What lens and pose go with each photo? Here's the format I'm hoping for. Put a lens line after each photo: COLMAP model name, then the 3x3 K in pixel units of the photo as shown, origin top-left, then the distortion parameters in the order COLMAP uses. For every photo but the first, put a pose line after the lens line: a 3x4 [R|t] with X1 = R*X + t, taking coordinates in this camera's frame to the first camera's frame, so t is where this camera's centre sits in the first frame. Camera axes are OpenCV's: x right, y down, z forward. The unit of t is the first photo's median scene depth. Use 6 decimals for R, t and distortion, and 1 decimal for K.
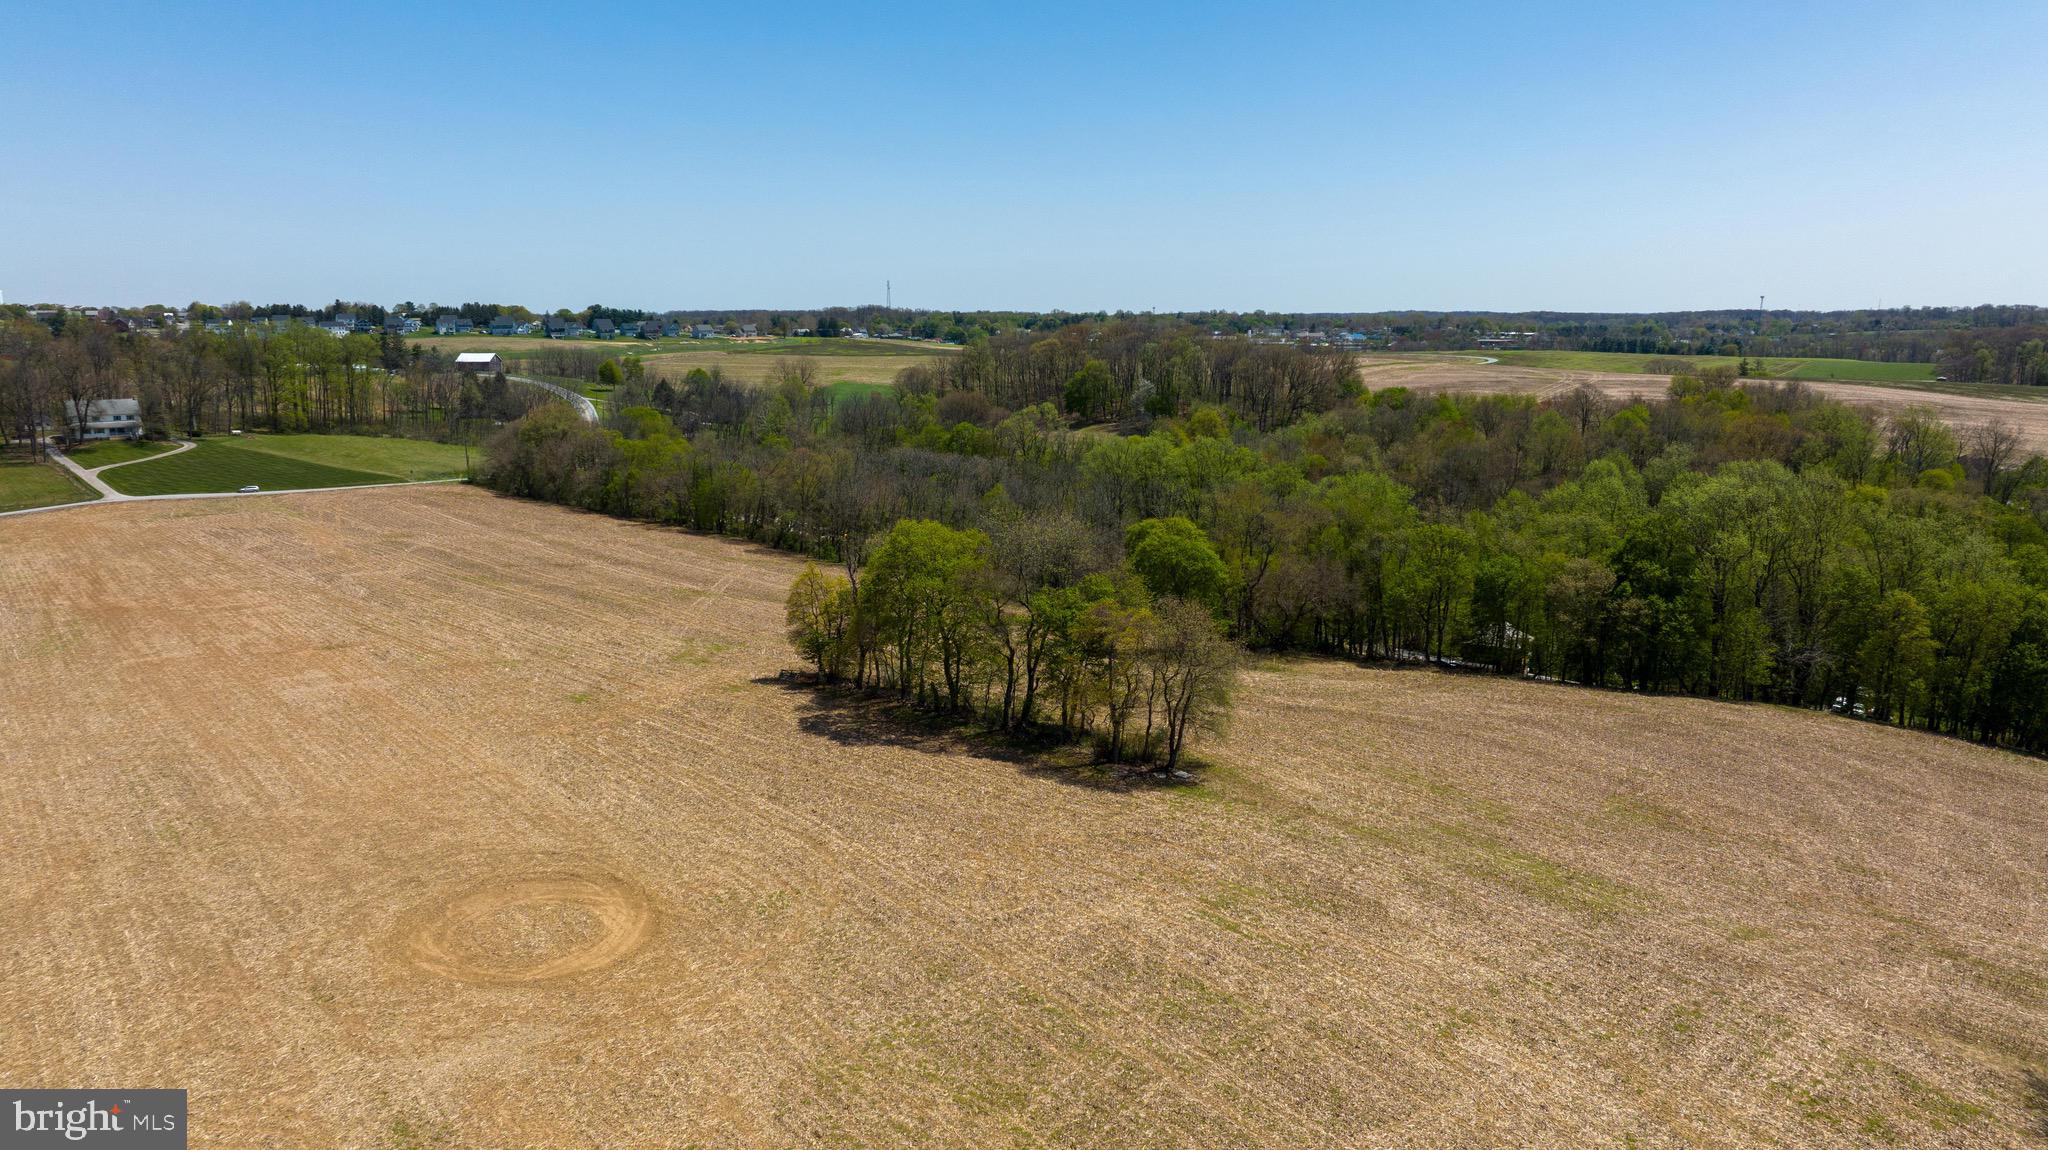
lens RADIAL K [[1441.9, 0, 1019.6], [0, 1441.9, 574.7], [0, 0, 1]] dist [-0.041377, 0.045175]
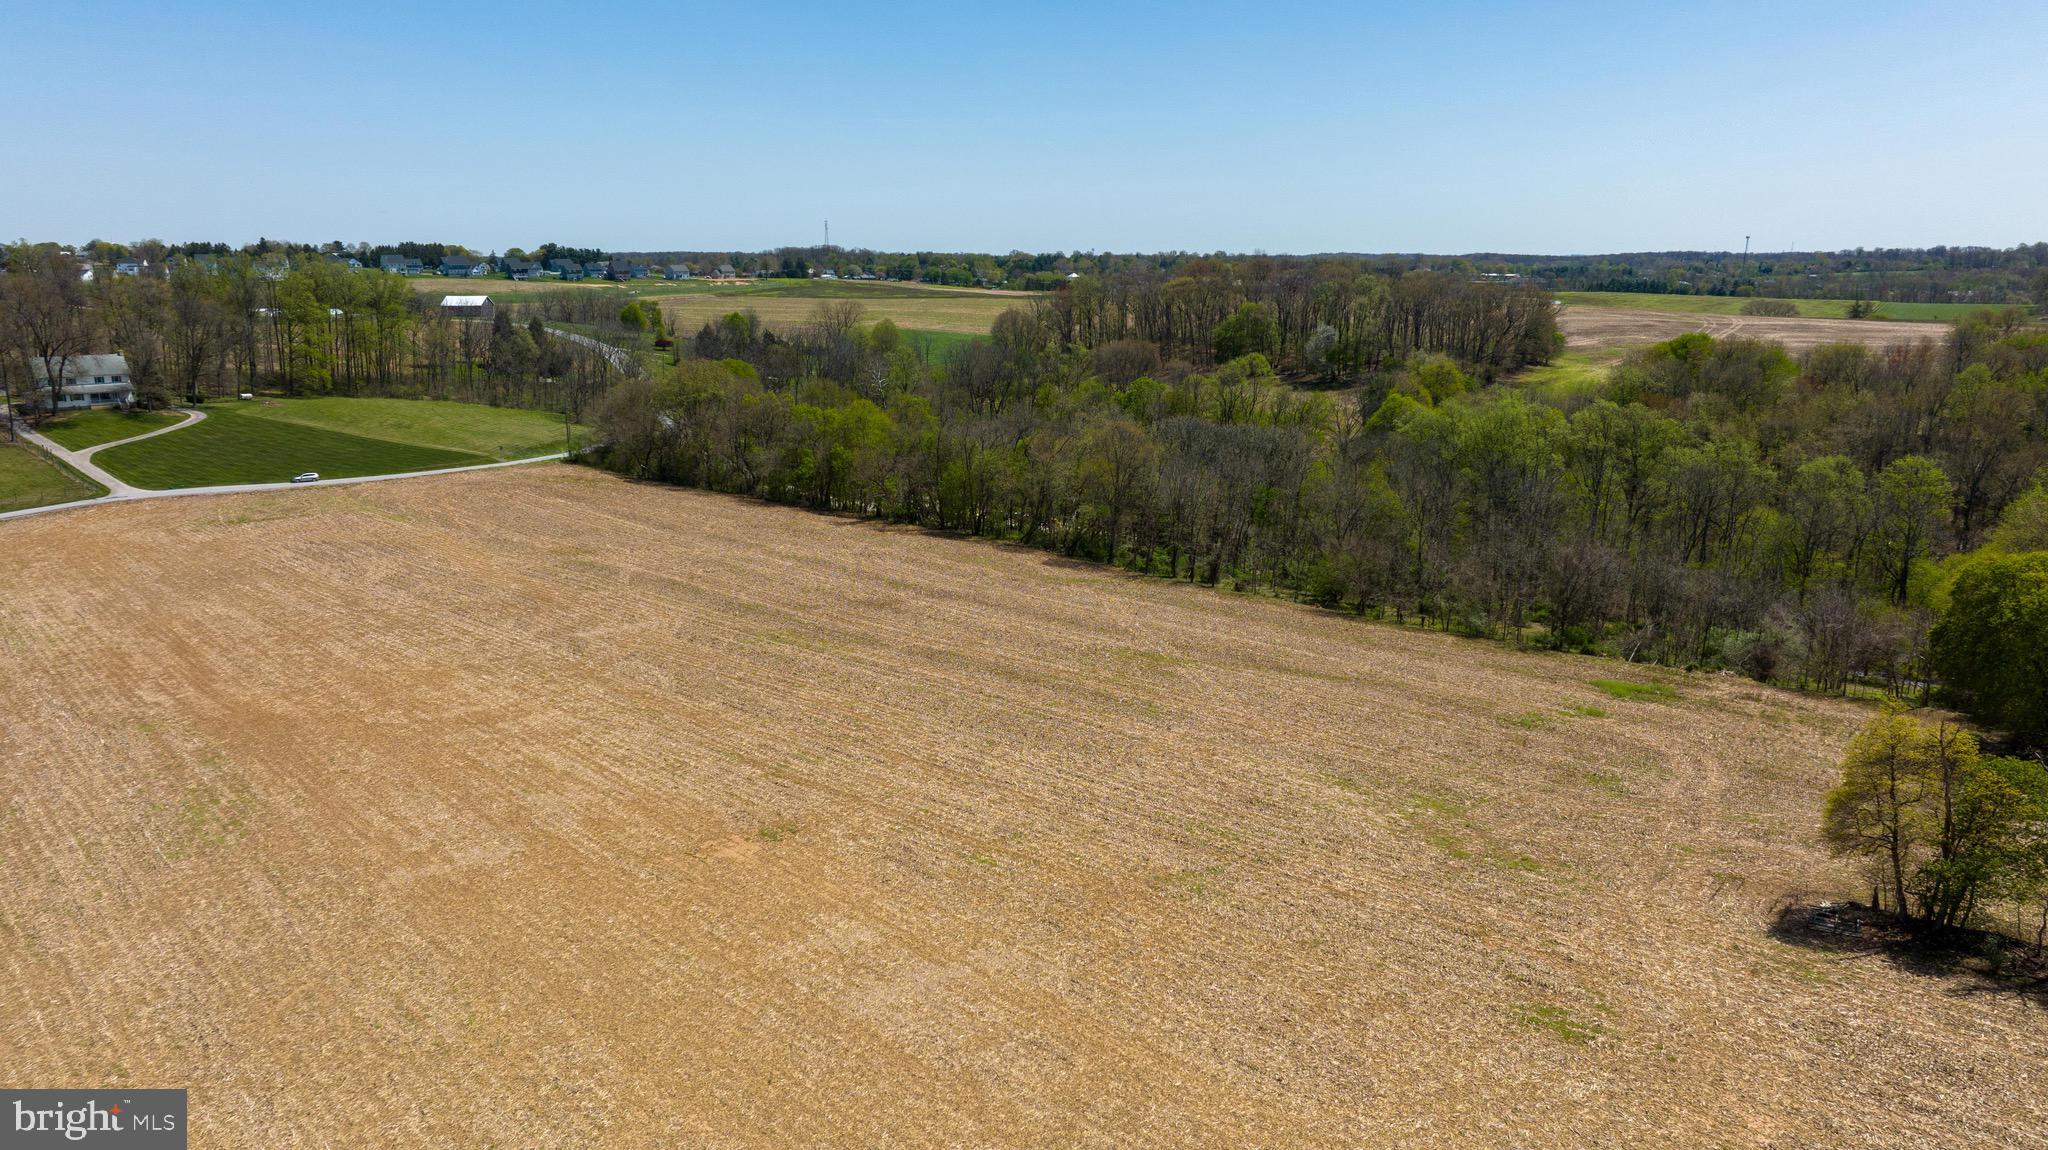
lens RADIAL K [[1441.9, 0, 1030.7], [0, 1441.9, 574.3], [0, 0, 1]] dist [-0.041377, 0.045175]
pose [[0.997780, -0.013917, 0.065122, -0.134902], [0.011421, 0.999192, 0.038544, -0.021507], [-0.065606, -0.037715, 0.997133, 0.147387]]
